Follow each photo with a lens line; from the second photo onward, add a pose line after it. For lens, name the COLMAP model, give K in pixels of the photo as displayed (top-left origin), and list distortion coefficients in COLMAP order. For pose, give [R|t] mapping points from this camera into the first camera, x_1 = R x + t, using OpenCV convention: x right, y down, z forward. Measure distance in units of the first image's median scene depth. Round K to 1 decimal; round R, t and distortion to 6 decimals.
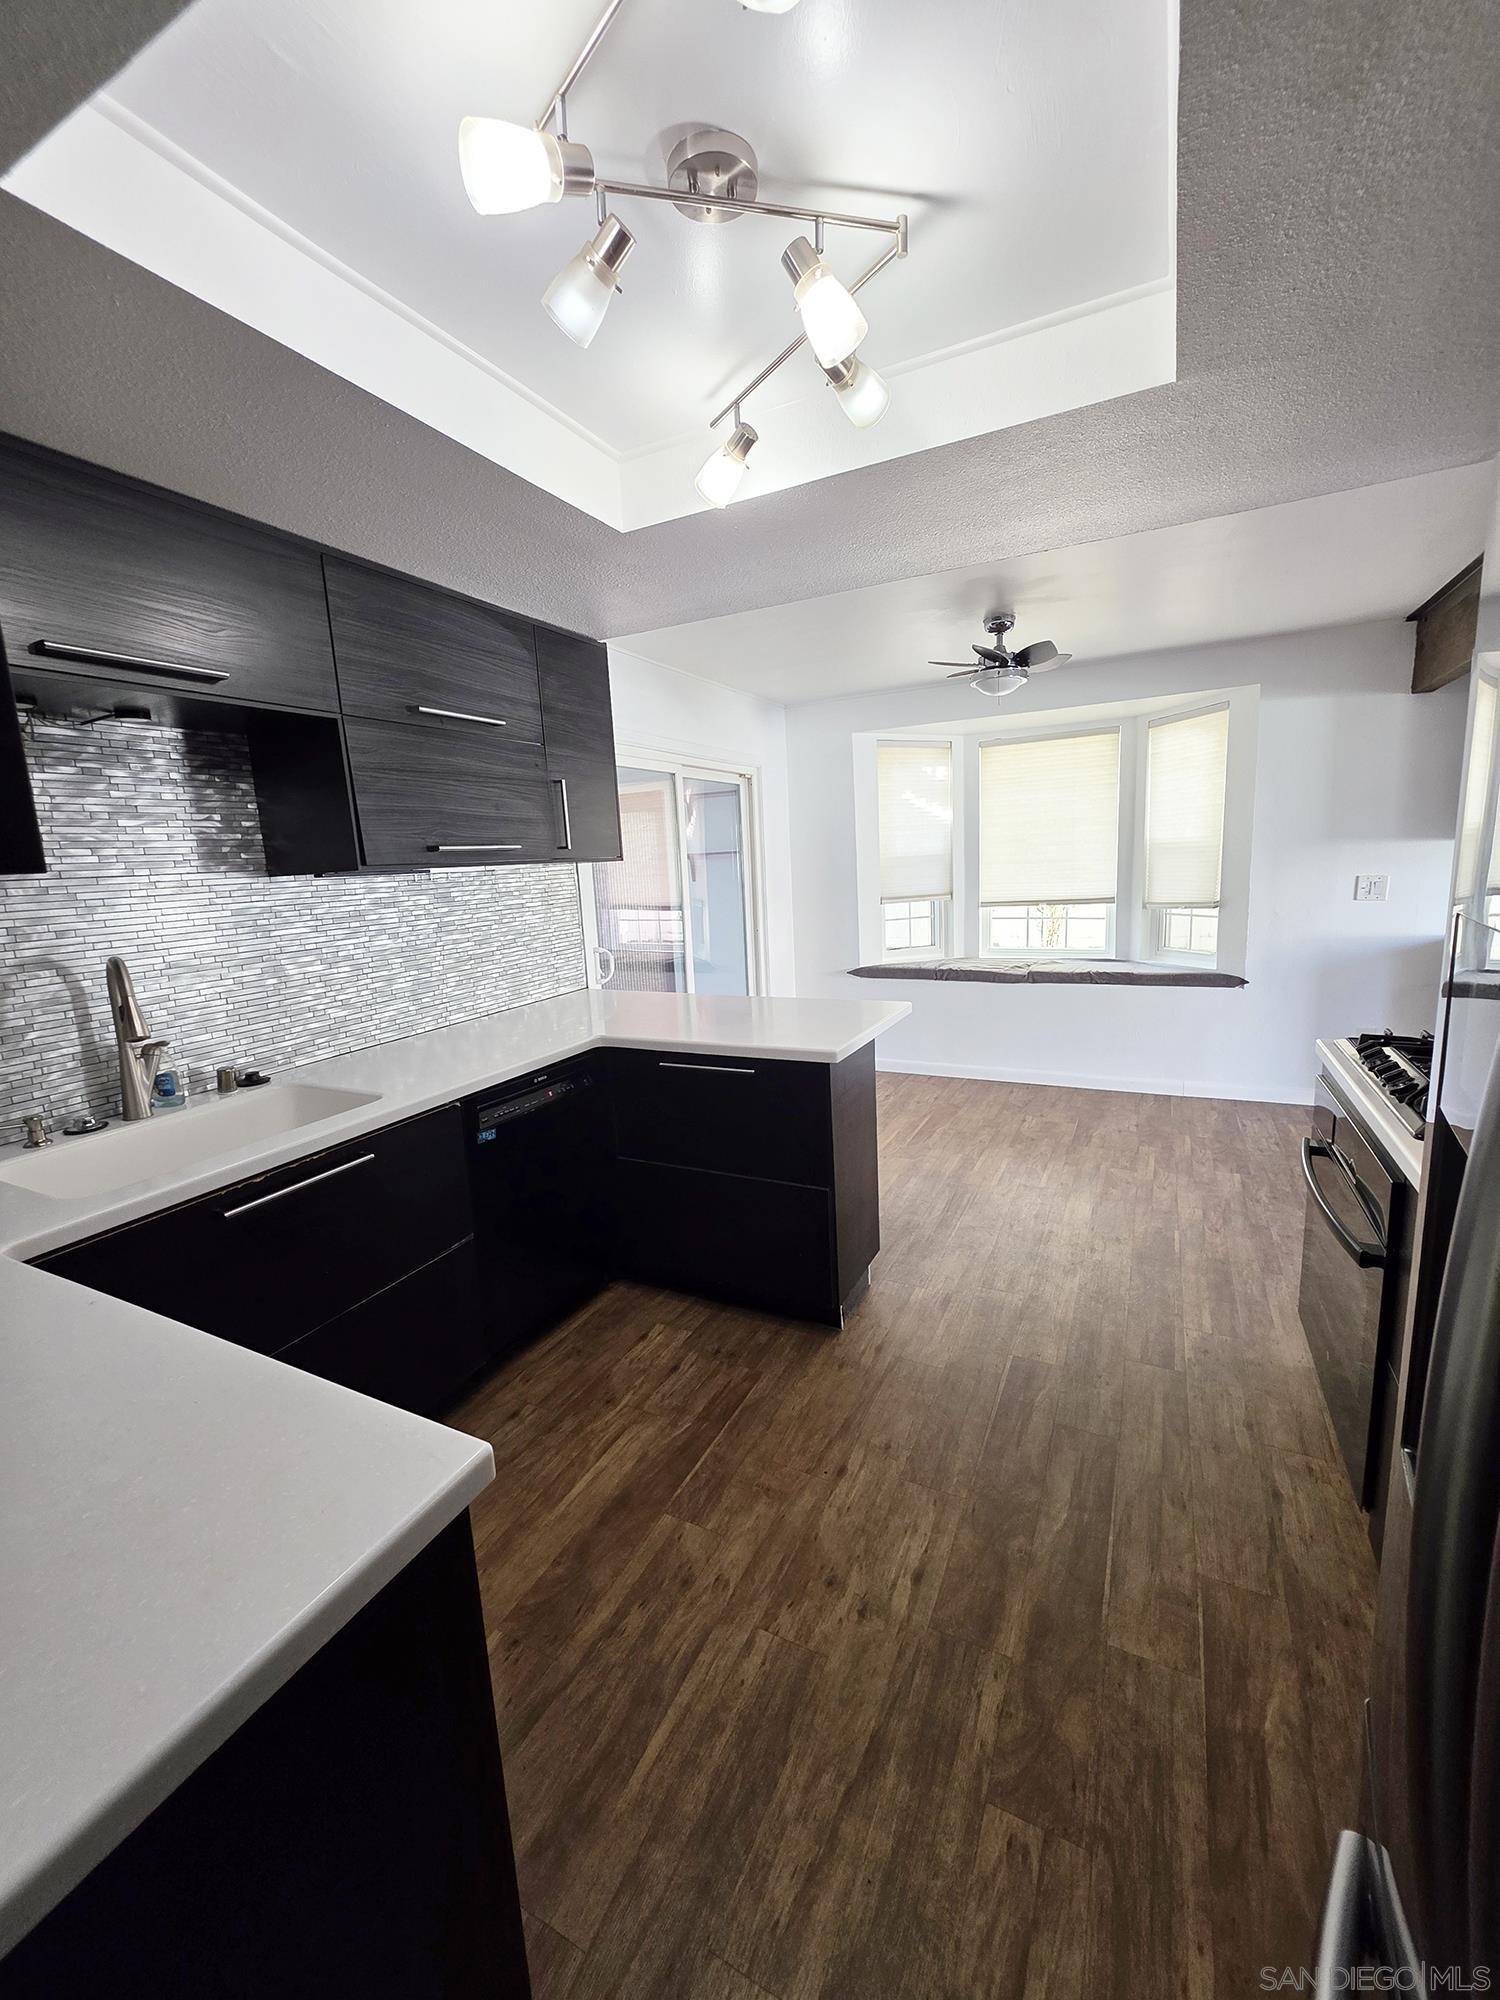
lens RADIAL K [[800.3, 0, 754.9], [0, 800.3, 992.7], [0, 0, 1]] dist [0.001731, 0.000402]
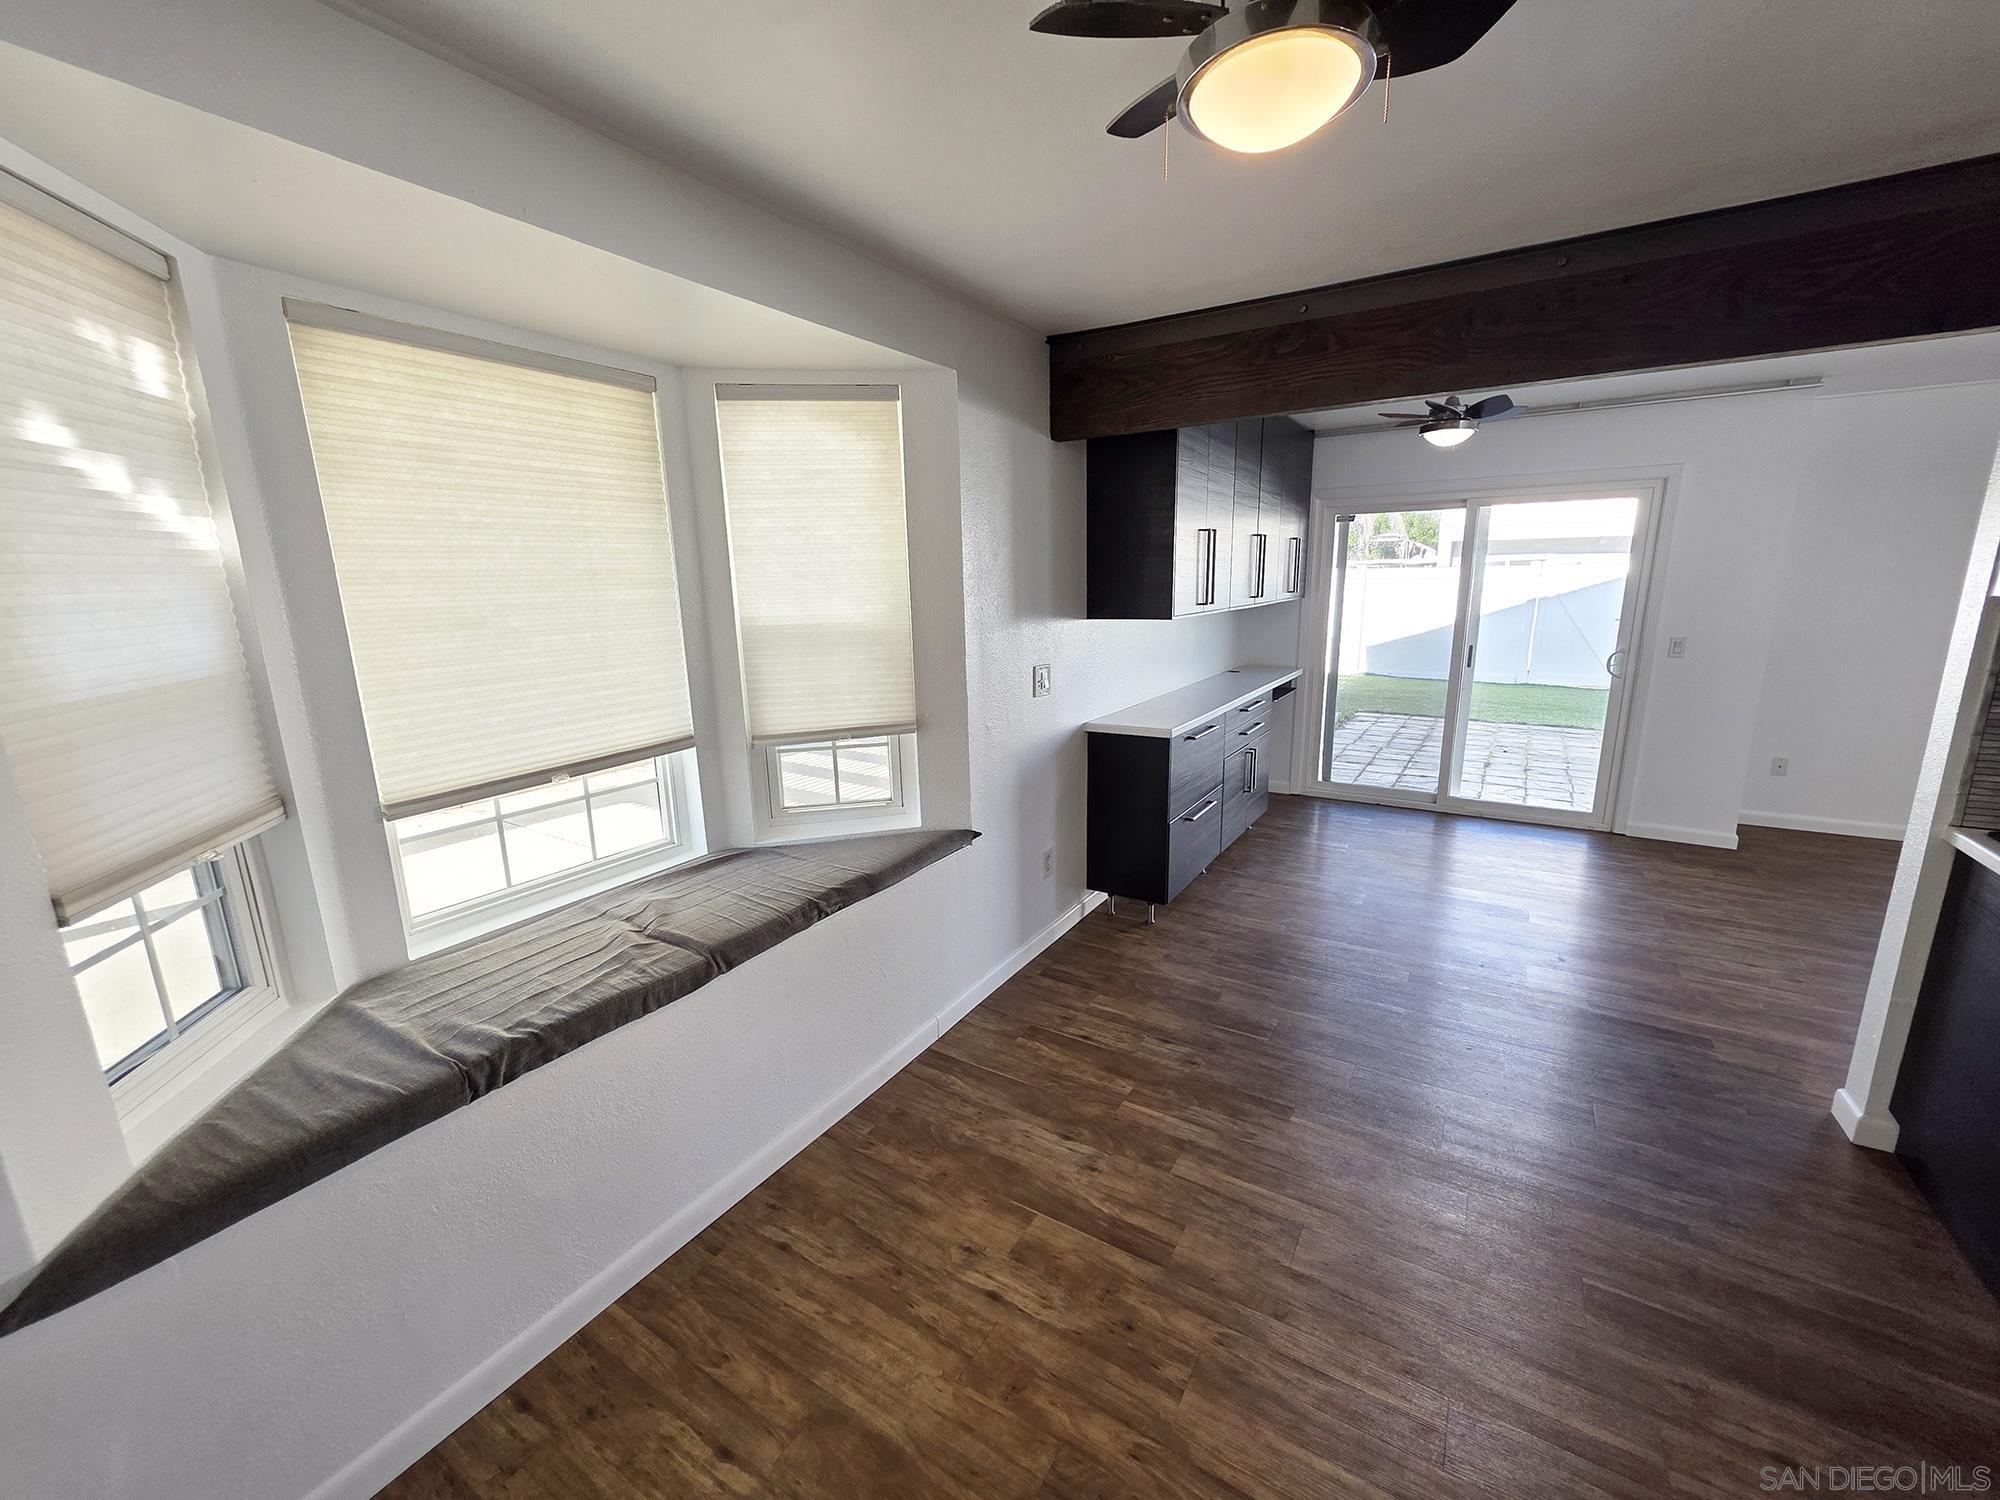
lens RADIAL K [[800.3, 0, 1011.7], [0, 800.3, 753.9], [0, 0, 1]] dist [0.001731, 0.000402]
pose [[0.099537, -0.171293, 0.980179, -0.023649], [0.181014, 0.971751, 0.151438, -0.169670], [-0.978431, 0.162352, 0.127731, 0.854946]]
